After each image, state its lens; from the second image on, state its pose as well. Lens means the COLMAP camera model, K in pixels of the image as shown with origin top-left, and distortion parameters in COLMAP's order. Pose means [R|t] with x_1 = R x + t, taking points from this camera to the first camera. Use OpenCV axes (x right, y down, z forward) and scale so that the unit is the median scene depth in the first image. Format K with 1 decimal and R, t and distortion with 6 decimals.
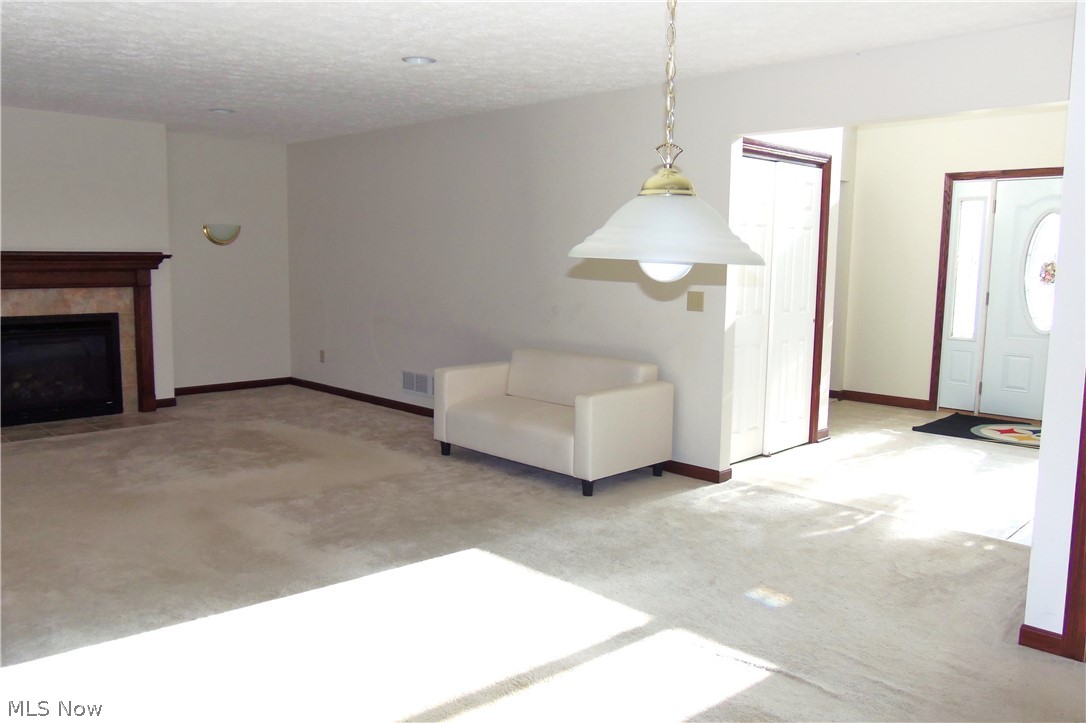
lens RADIAL K [[845.0, 0, 543.0], [0, 845.0, 361.5], [0, 0, 1]] dist [-0.084319, 0.006484]
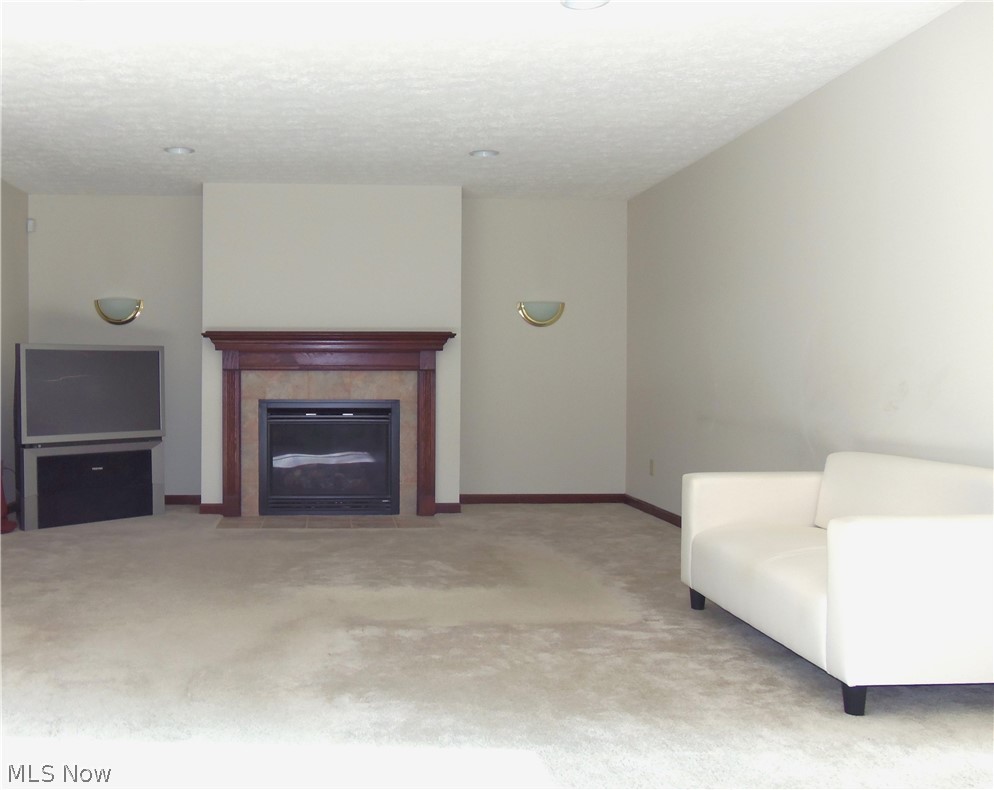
lens RADIAL K [[922.7, 0, 496.9], [0, 922.7, 431.3], [0, 0, 1]] dist [-0.066110, 0.008613]
pose [[0.737415, 0.011336, -0.675345, 0.238224], [-0.076198, 0.994873, -0.066502, 0.033368], [0.671129, 0.100499, 0.734497, 0.362904]]
